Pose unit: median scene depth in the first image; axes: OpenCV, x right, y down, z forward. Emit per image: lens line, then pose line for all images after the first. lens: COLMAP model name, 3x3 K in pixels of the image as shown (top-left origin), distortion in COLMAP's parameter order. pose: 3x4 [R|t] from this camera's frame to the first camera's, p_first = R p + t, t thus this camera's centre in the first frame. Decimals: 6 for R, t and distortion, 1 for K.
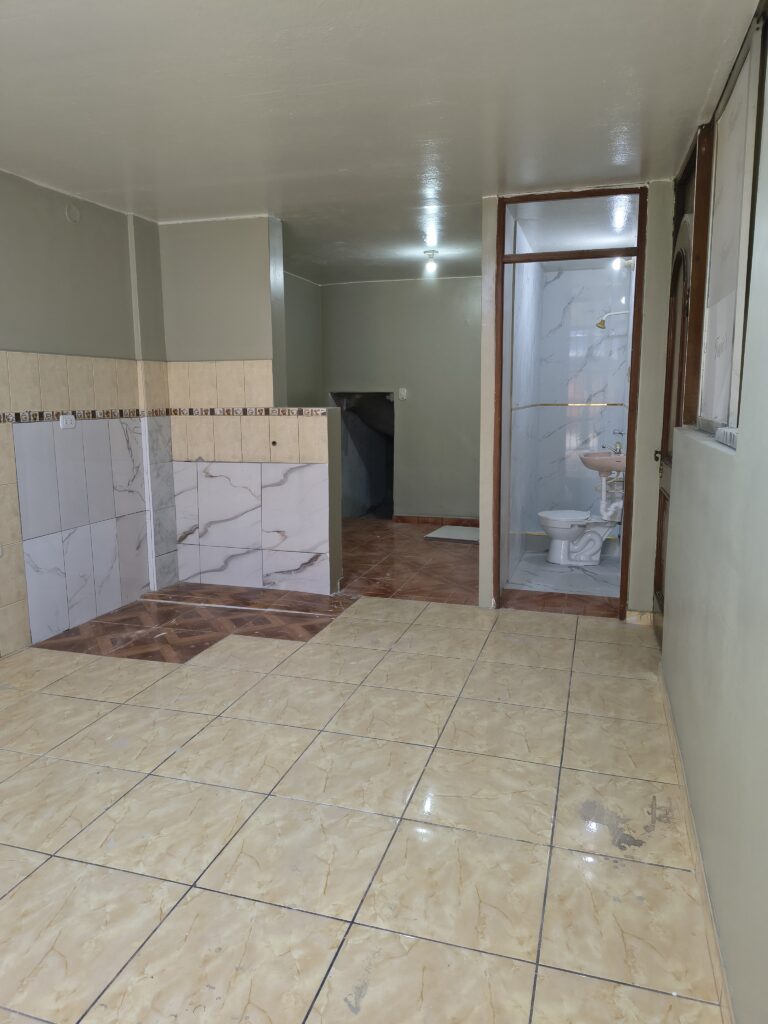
lens RADIAL K [[702.6, 0, 389.3], [0, 702.6, 504.5], [0, 0, 1]] dist [0.047008, -0.055660]
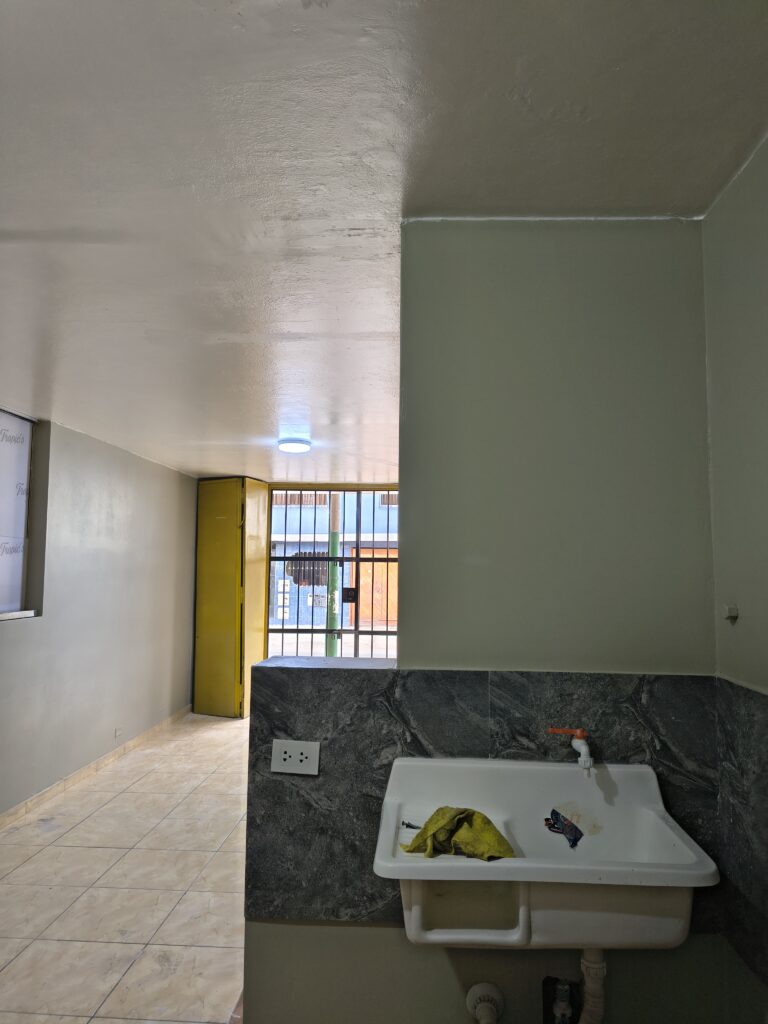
lens RADIAL K [[702.6, 0, 380.5], [0, 702.6, 511.8], [0, 0, 1]] dist [0.047008, -0.055660]
pose [[-0.974952, -0.023242, -0.221200, -0.053512], [-0.039777, 0.996712, 0.070592, -0.261242], [0.218832, 0.077623, -0.972670, 1.435146]]
